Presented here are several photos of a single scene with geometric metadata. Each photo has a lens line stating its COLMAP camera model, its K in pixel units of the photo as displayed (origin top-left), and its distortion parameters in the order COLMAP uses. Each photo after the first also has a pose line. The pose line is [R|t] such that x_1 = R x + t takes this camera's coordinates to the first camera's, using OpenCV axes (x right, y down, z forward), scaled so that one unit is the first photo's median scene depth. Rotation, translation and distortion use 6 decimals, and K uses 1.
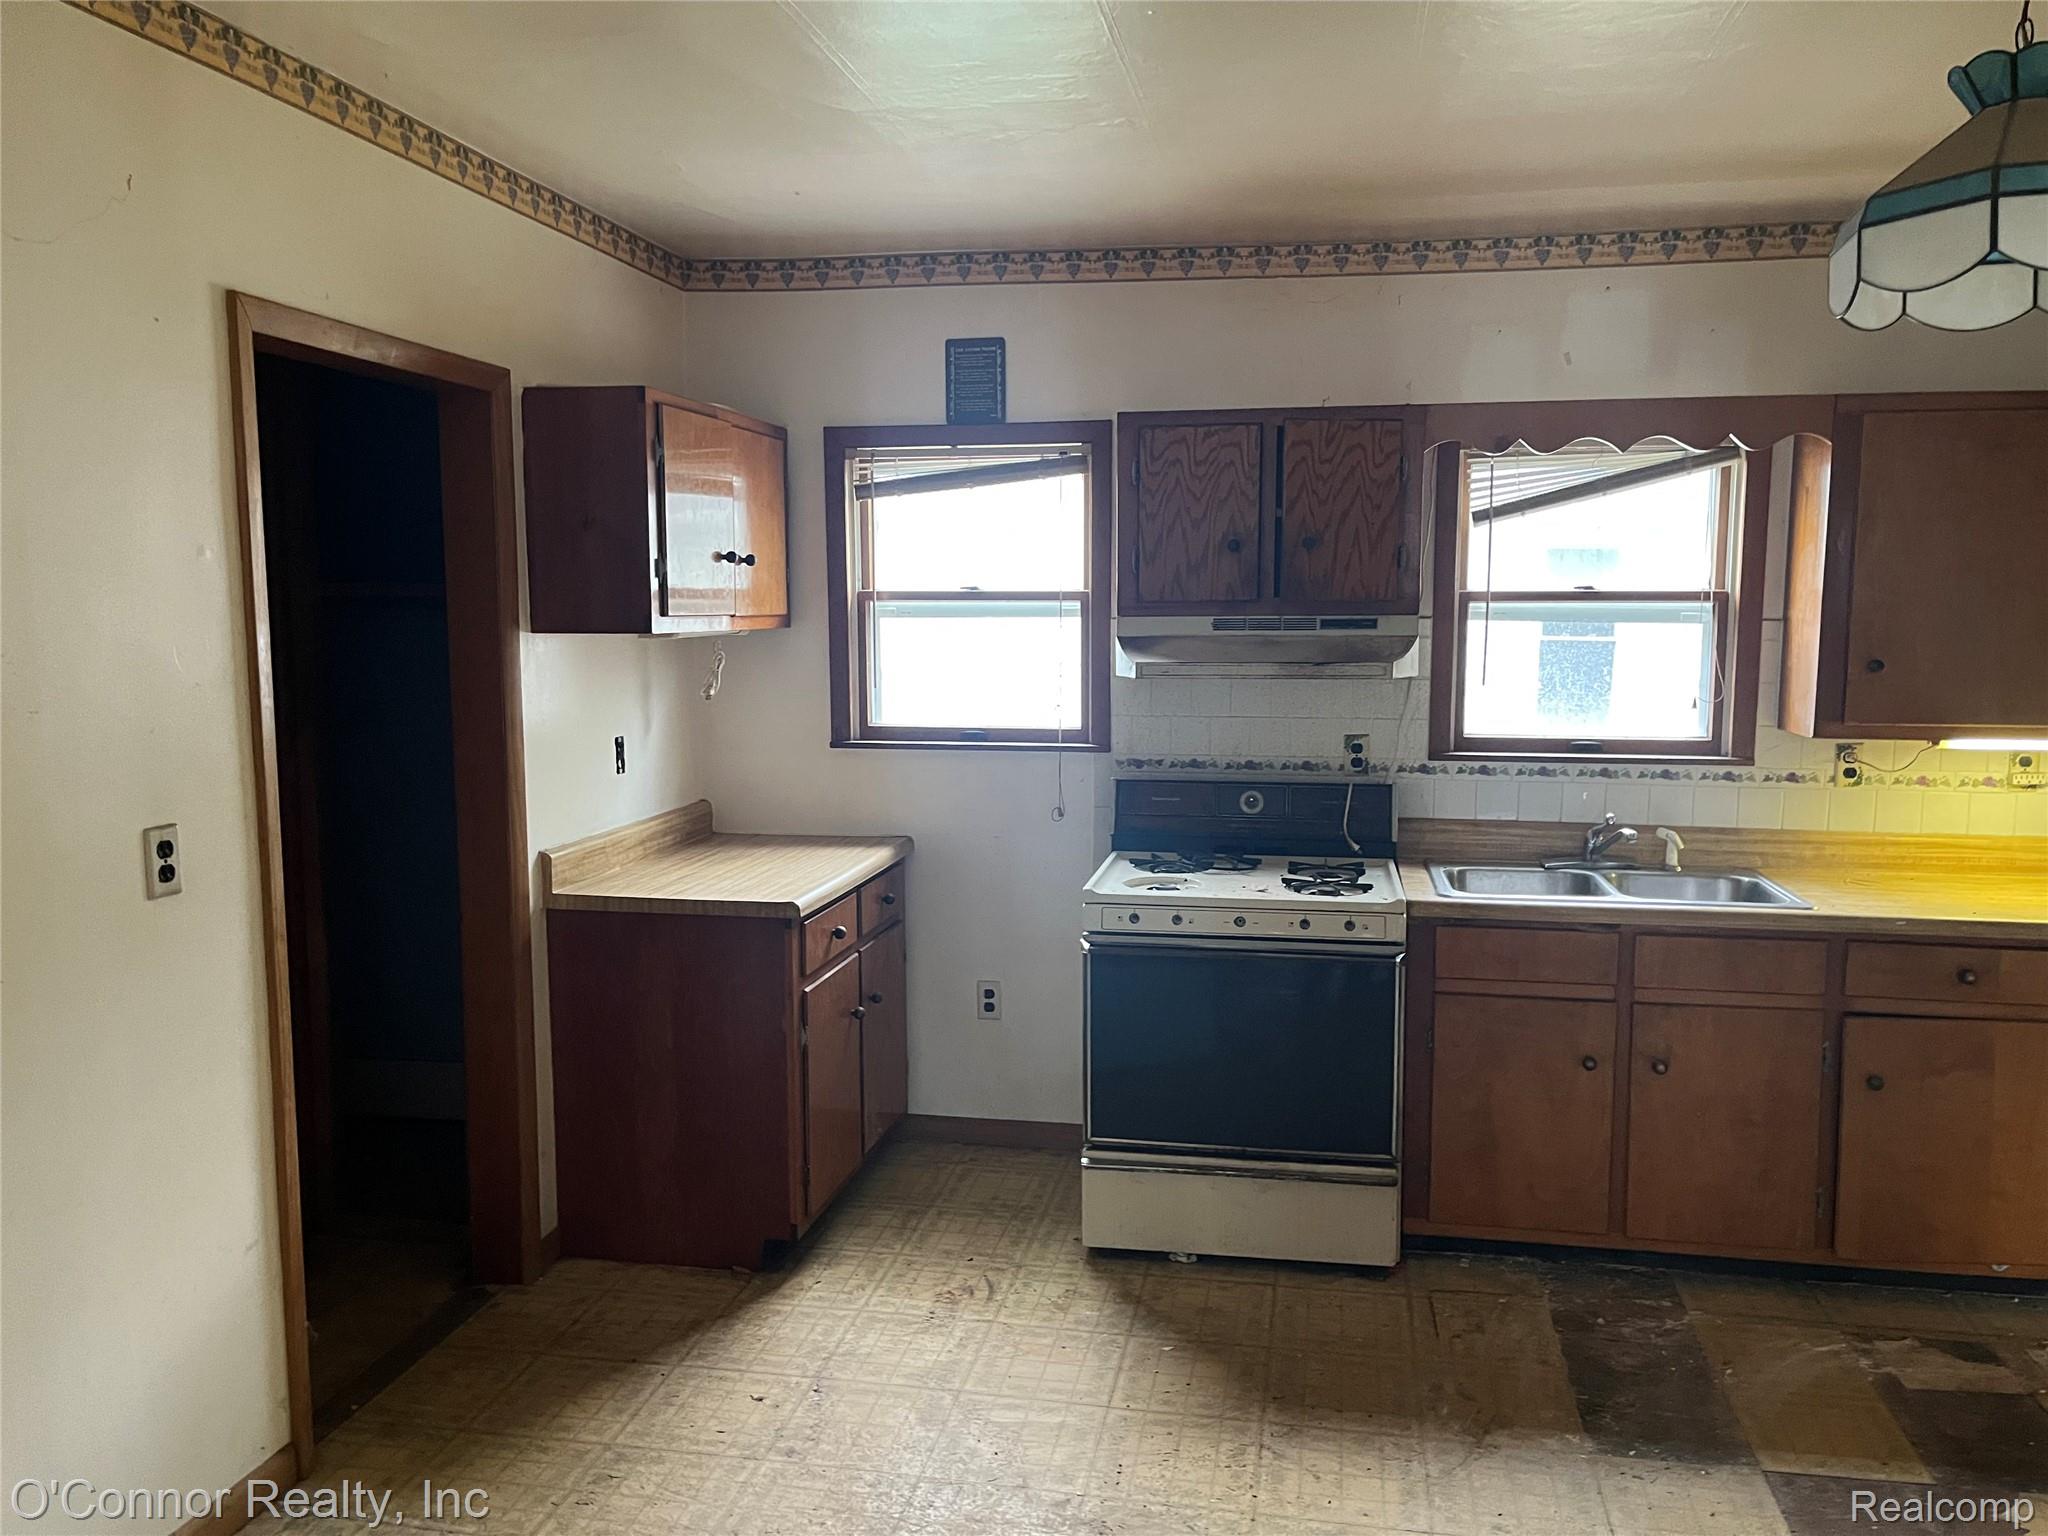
lens RADIAL K [[1554.9, 0, 1024.7], [0, 1554.9, 775.1], [0, 0, 1]] dist [0.075467, -0.127779]
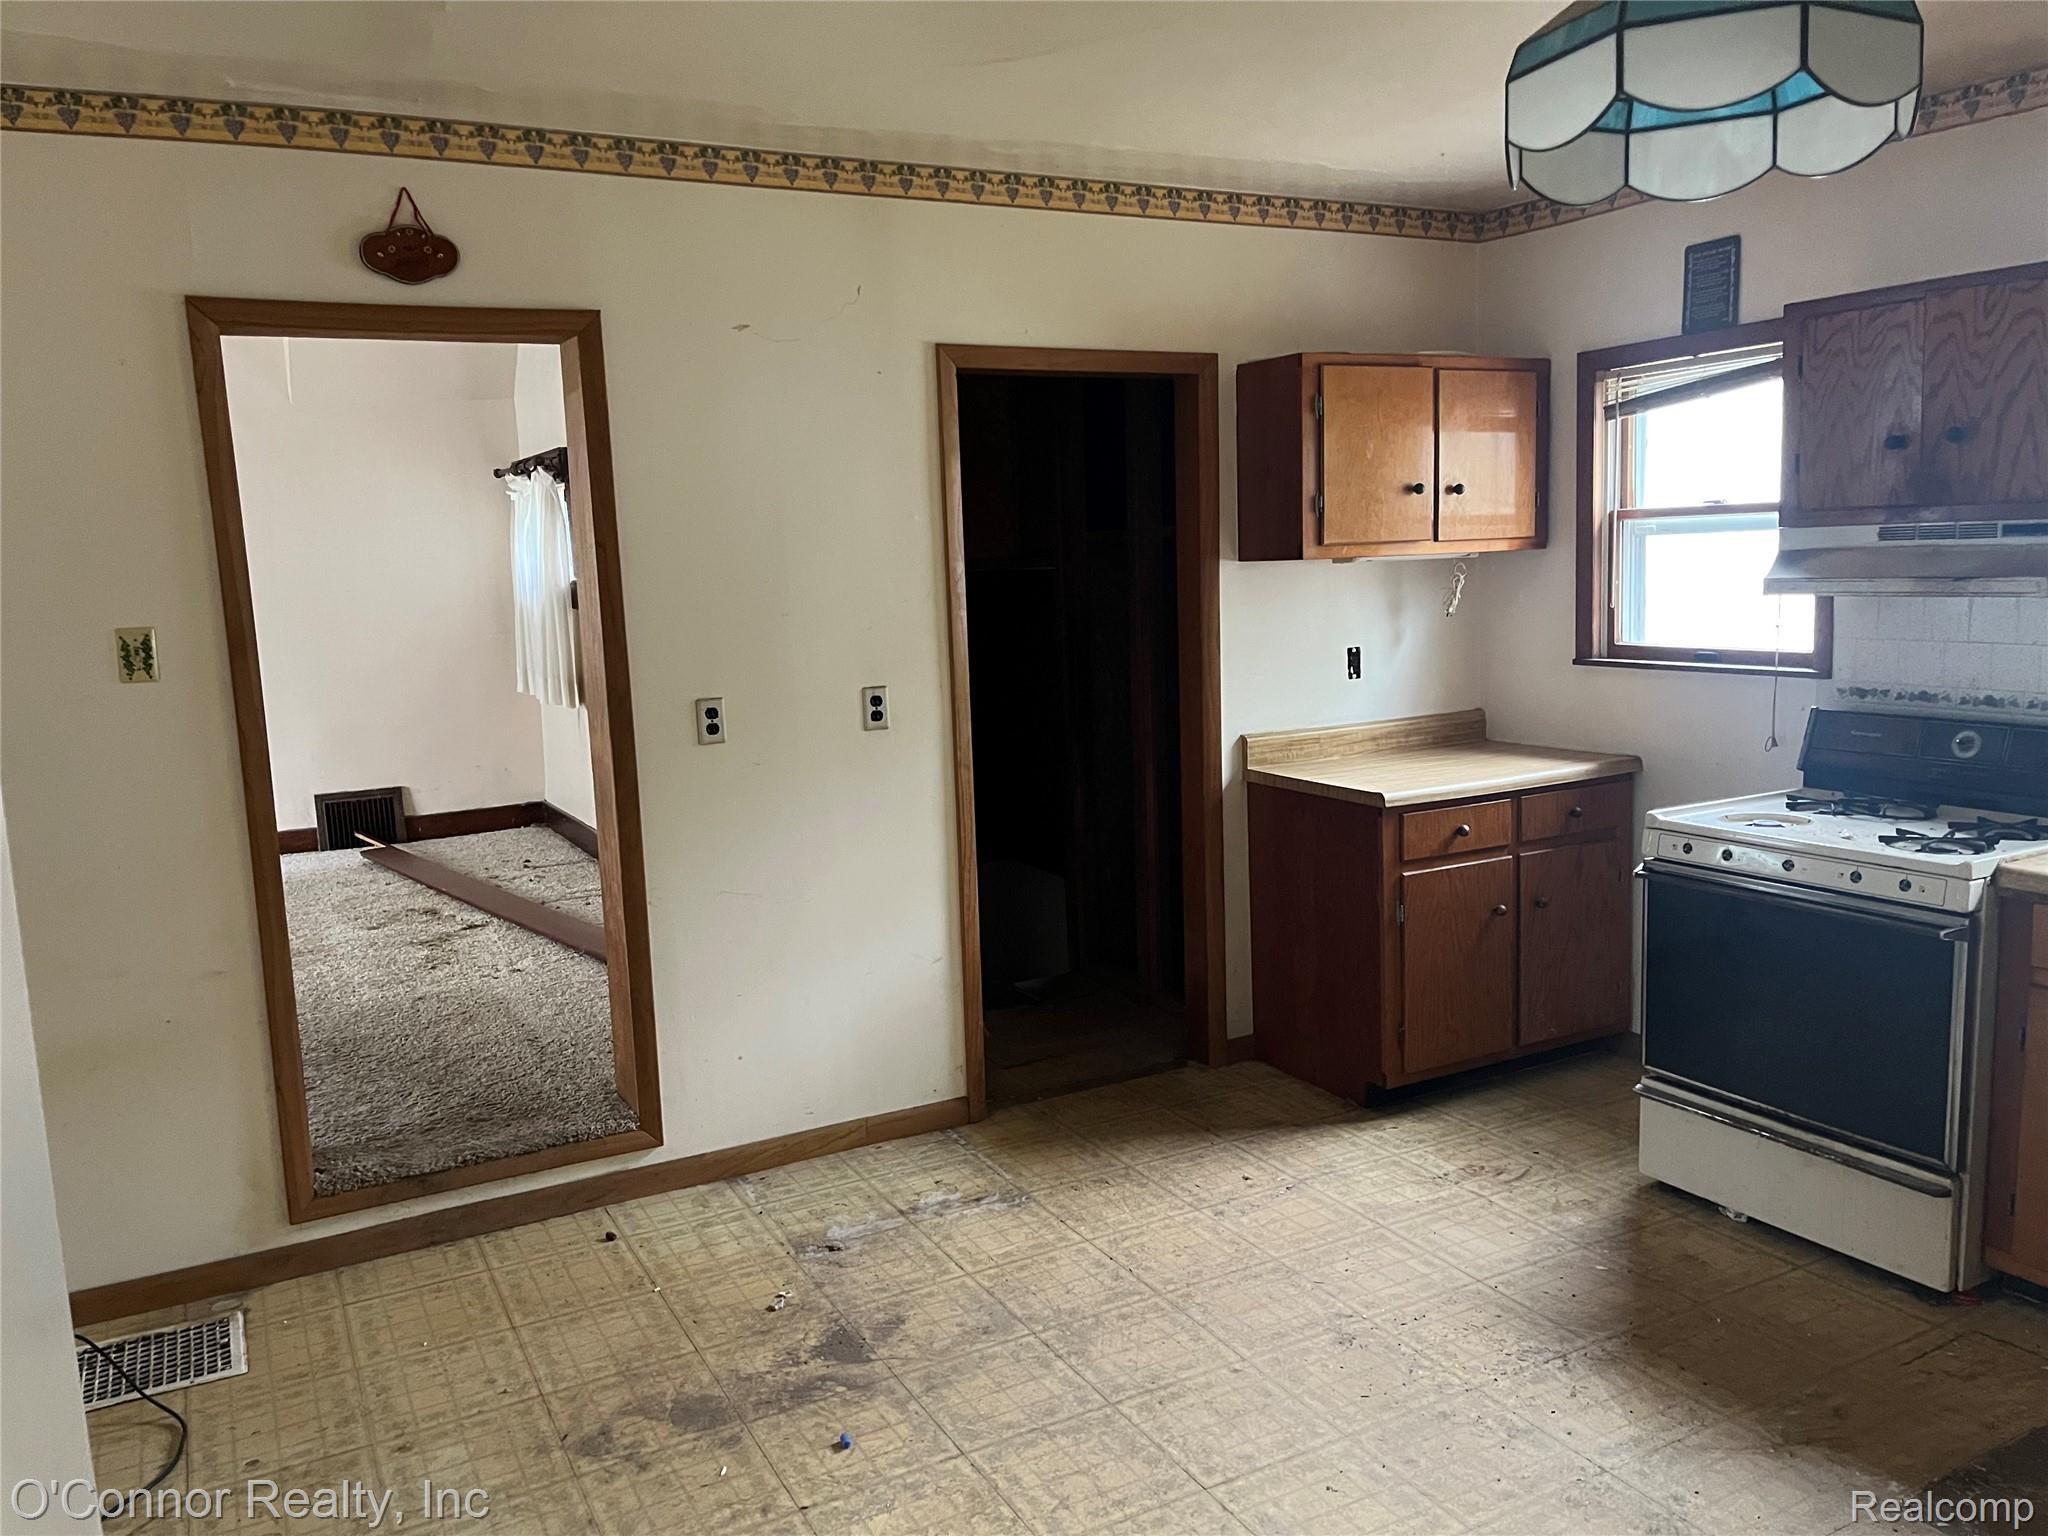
lens RADIAL K [[1554.9, 0, 1024.7], [0, 1554.9, 775.1], [0, 0, 1]] dist [0.075467, -0.127779]
pose [[0.611751, 0.089406, -0.785982, 0.554512], [-0.052194, 0.995989, 0.072670, -0.001244], [0.789327, -0.003432, 0.613964, 0.083418]]
